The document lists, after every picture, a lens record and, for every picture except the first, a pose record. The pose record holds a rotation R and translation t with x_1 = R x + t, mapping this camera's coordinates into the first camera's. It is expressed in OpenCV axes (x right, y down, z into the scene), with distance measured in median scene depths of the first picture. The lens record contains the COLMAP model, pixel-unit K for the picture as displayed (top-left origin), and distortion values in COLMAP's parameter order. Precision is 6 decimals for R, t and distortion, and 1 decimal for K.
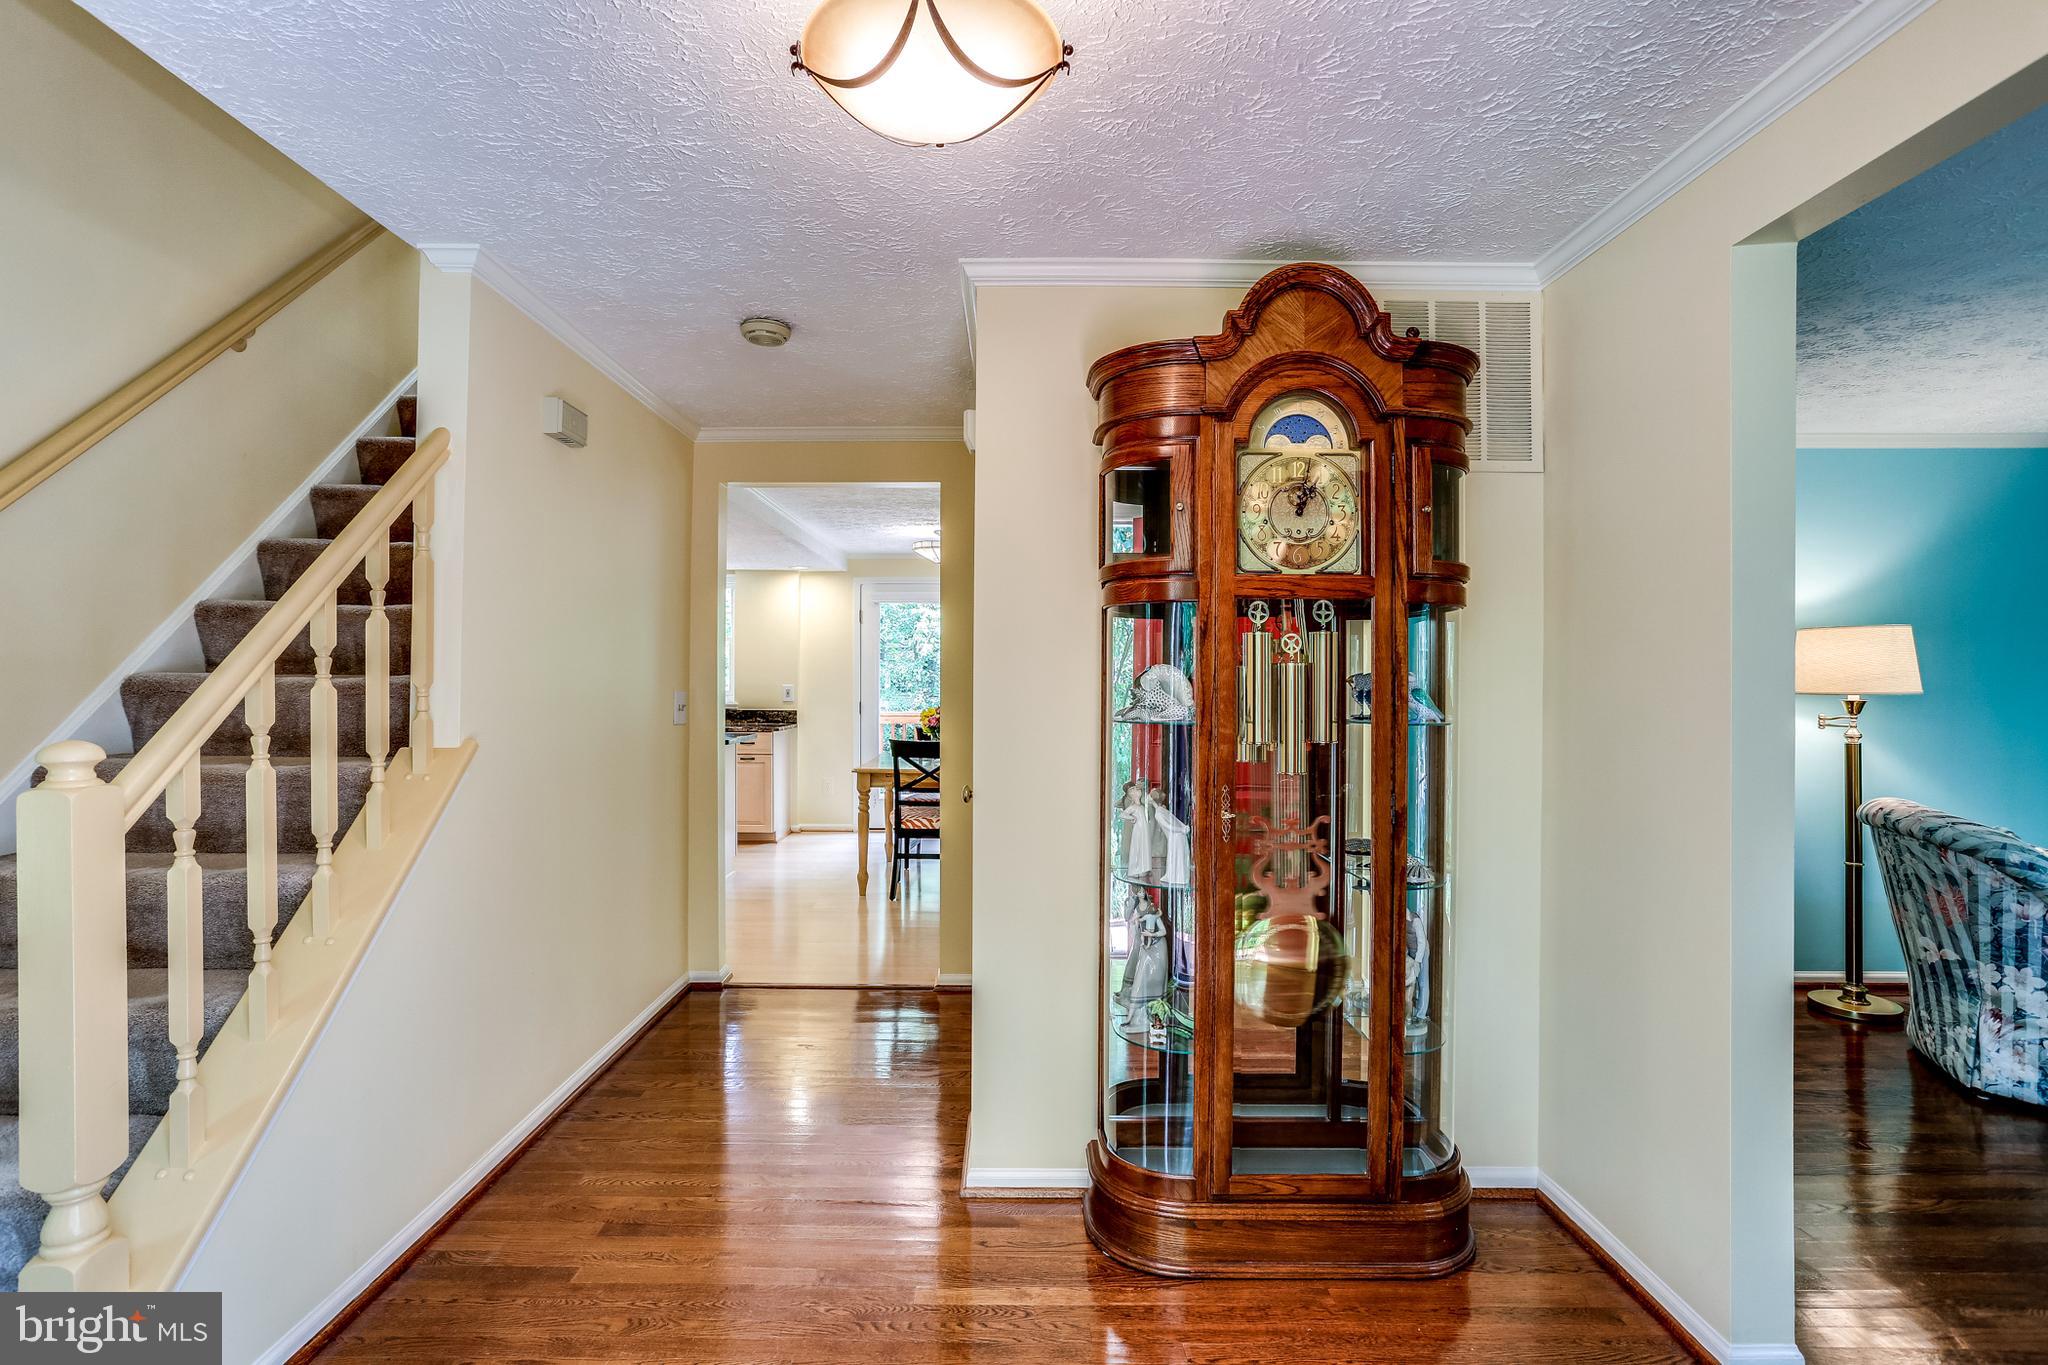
lens RADIAL K [[994.1, 0, 1017.9], [0, 994.1, 682.3], [0, 0, 1]] dist [-0.028641, 0.018451]
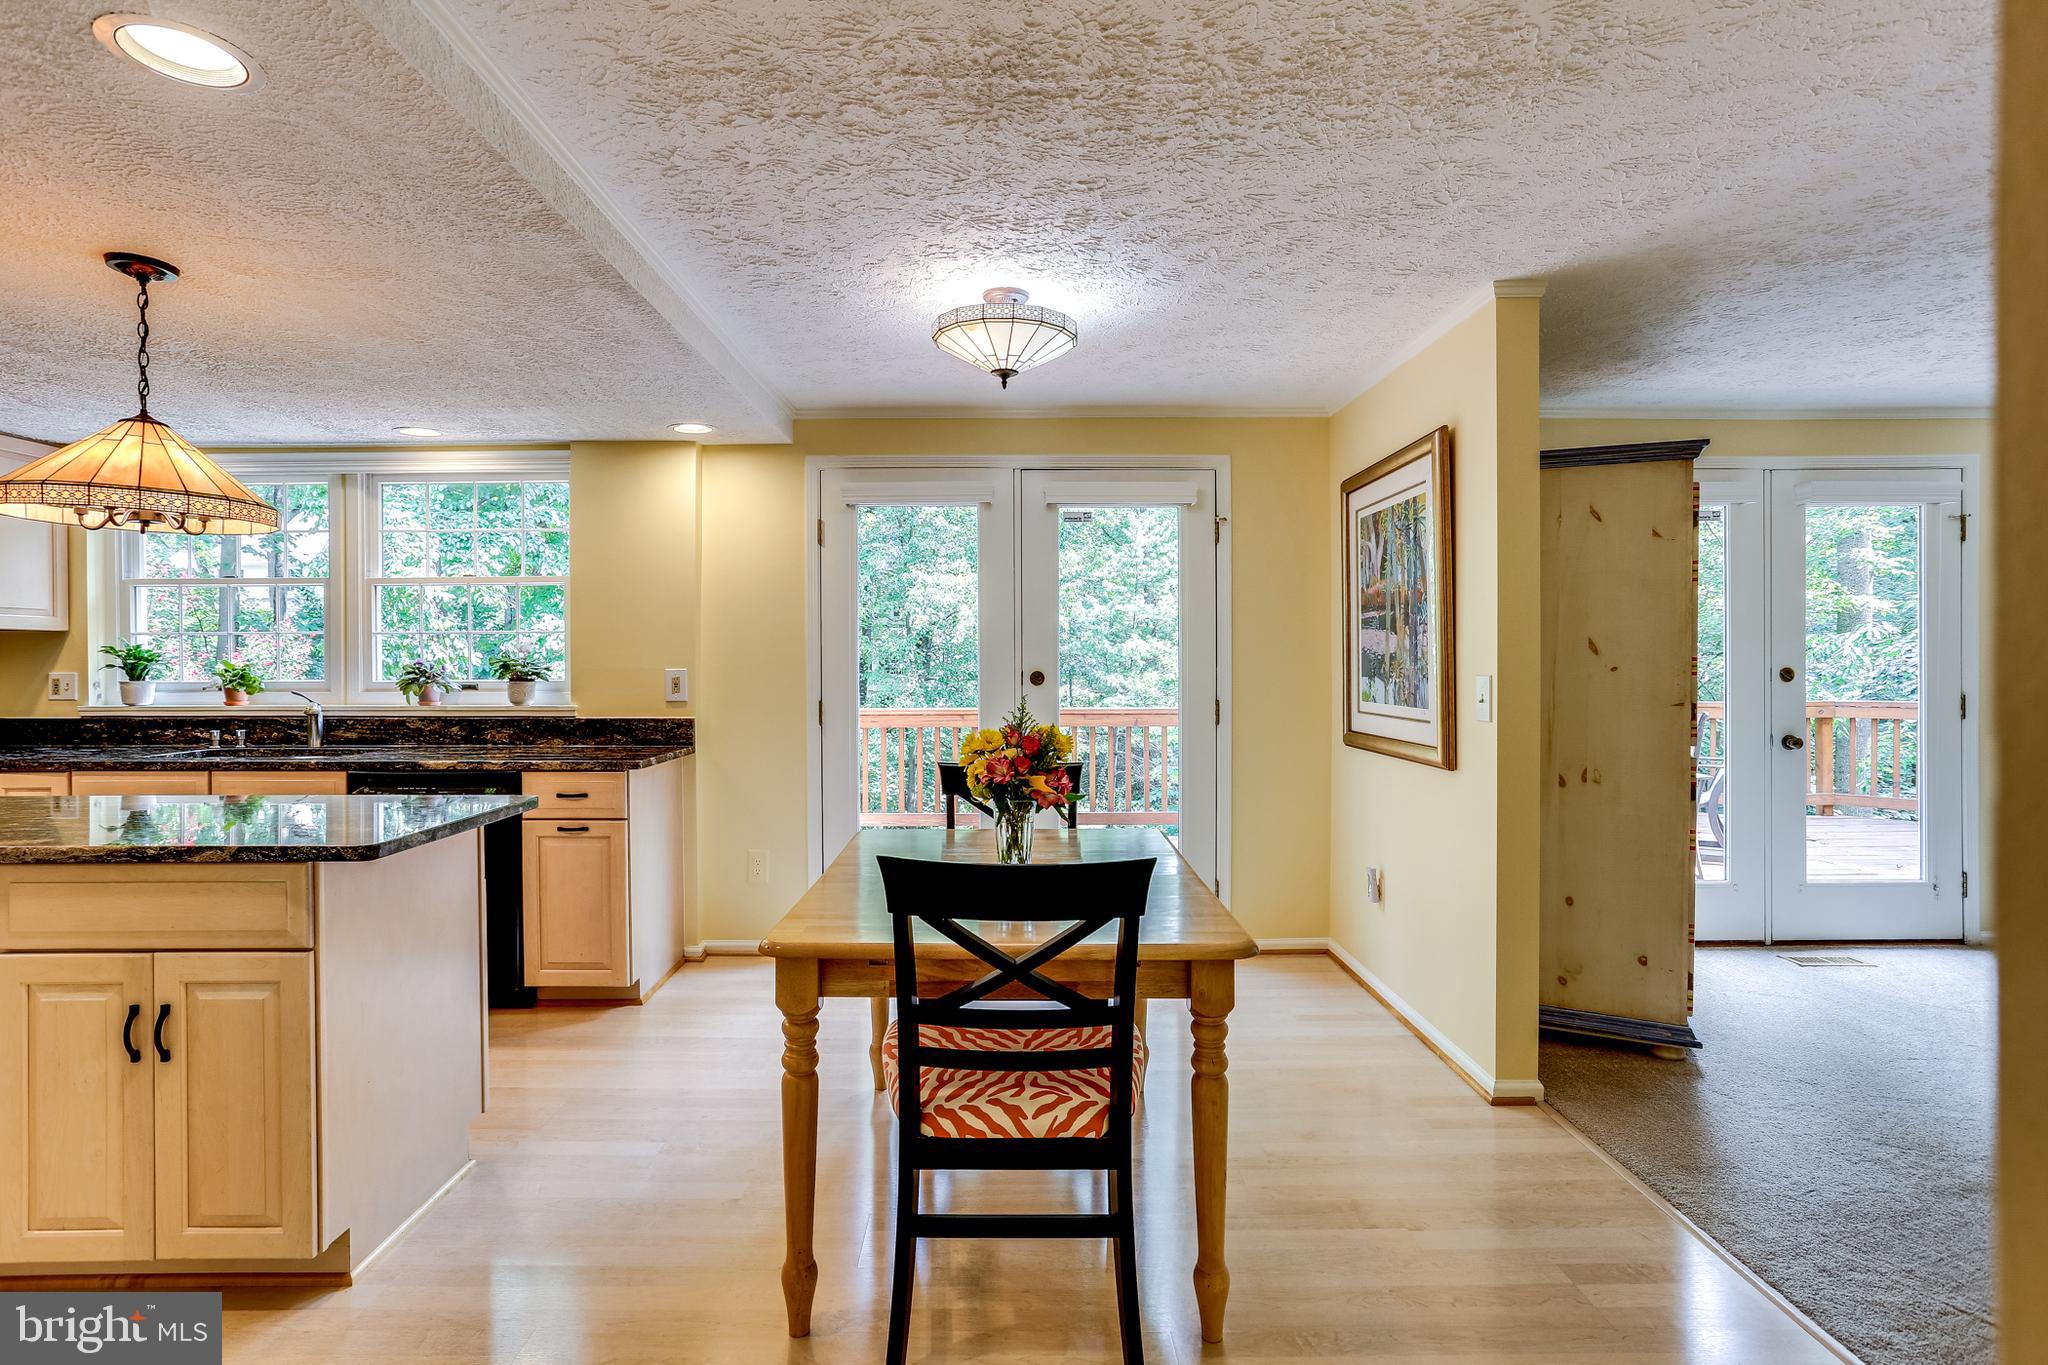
lens RADIAL K [[994.1, 0, 999.4], [0, 994.1, 664.1], [0, 0, 1]] dist [-0.028641, 0.018451]
pose [[0.999978, -0.004122, -0.005204, -0.089545], [0.004136, 0.999988, 0.002690, -0.000647], [0.005193, -0.002711, 0.999983, 0.684798]]
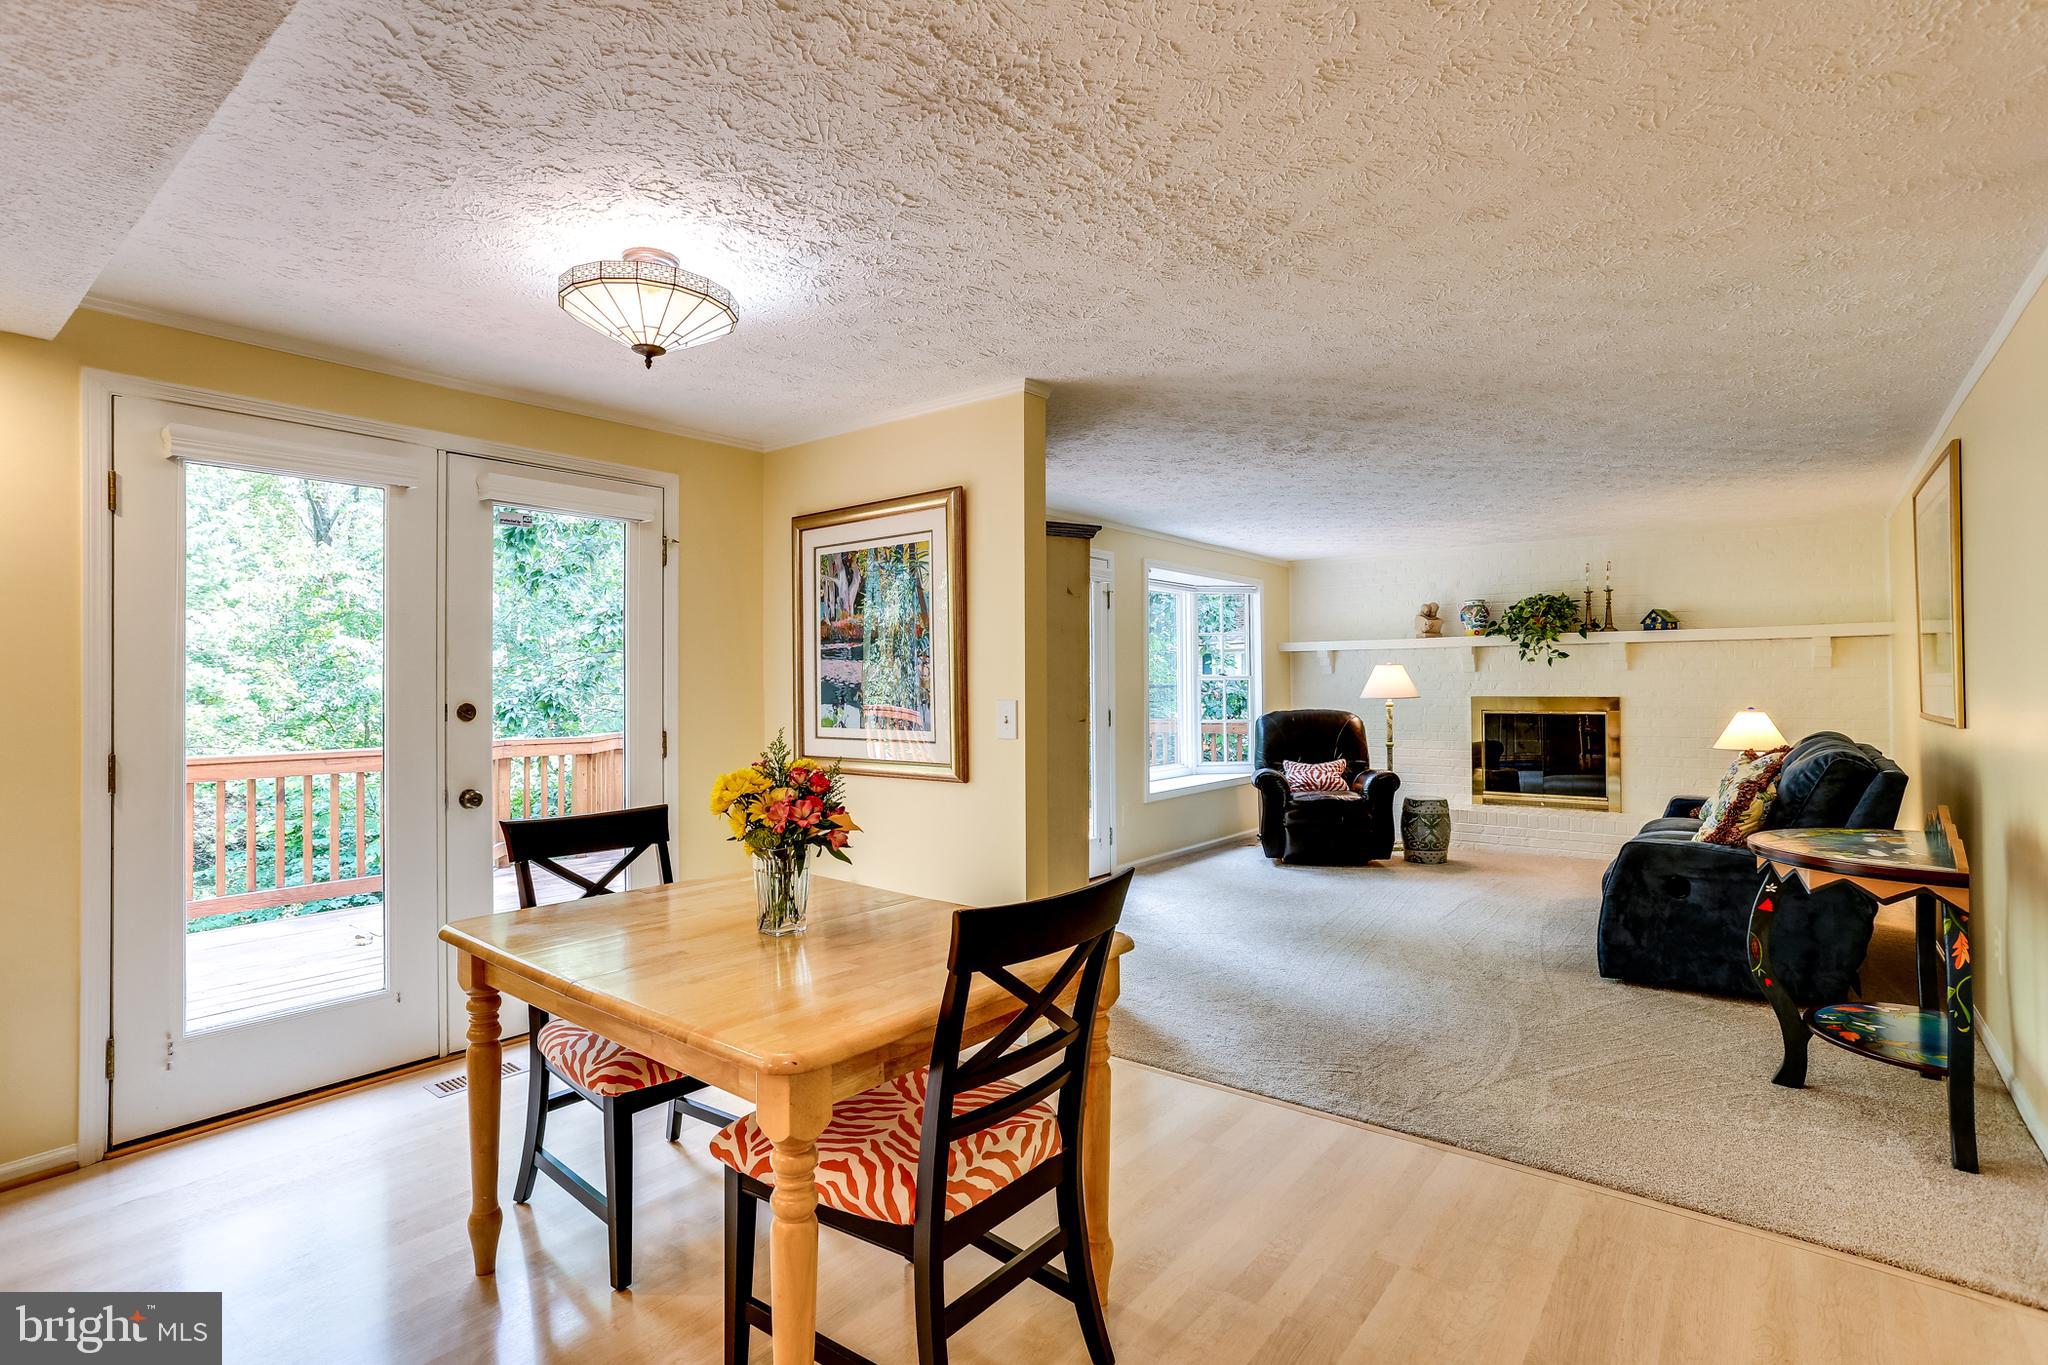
lens RADIAL K [[994.1, 0, 980.2], [0, 994.1, 678.0], [0, 0, 1]] dist [-0.028641, 0.018451]
pose [[0.642804, 0.000200, 0.766031, -0.316448], [0.009461, 0.999922, -0.008200, -0.001208], [-0.765972, 0.012518, 0.642752, 0.805739]]
